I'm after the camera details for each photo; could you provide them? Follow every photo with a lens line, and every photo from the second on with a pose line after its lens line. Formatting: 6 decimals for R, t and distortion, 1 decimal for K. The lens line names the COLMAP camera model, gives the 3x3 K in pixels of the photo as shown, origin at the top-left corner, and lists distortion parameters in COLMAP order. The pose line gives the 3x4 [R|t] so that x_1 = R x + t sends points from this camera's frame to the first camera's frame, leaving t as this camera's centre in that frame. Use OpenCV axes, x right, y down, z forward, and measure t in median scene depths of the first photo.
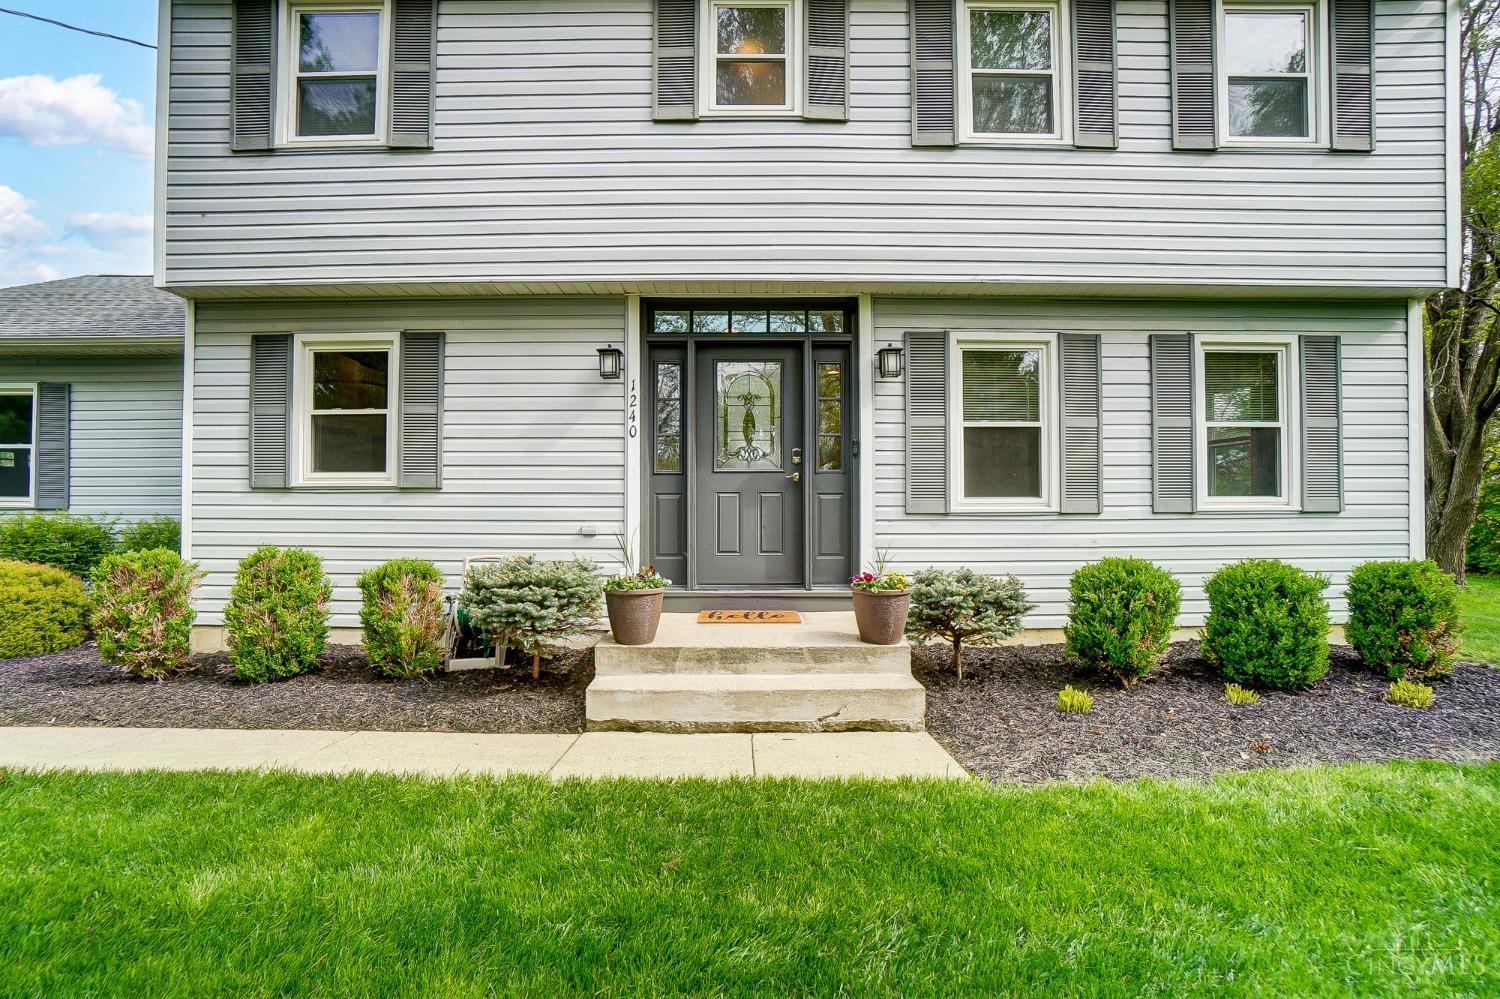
lens RADIAL K [[665.7, 0, 745.7], [0, 665.7, 493.4], [0, 0, 1]] dist [-0.041822, 0.013573]
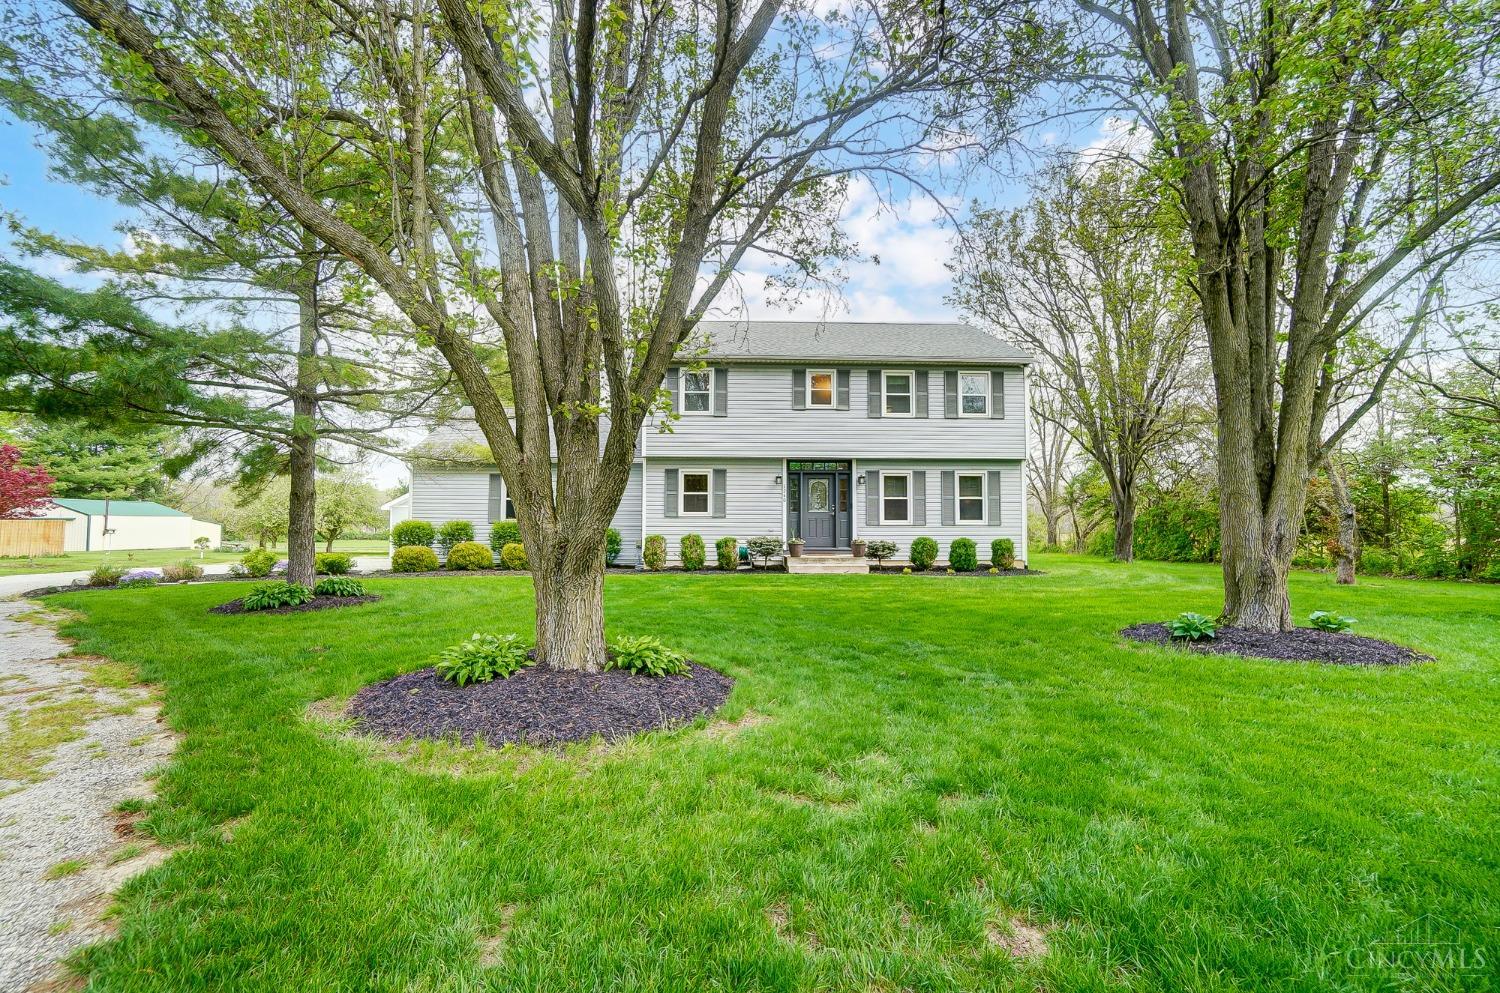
lens RADIAL K [[665.7, 0, 748.6], [0, 665.7, 498.8], [0, 0, 1]] dist [-0.041822, 0.013573]
pose [[0.999371, 0.005294, 0.035058, -0.466397], [-0.004206, 0.999509, -0.031040, 0.002472], [-0.035205, 0.030873, 0.998903, -2.313868]]
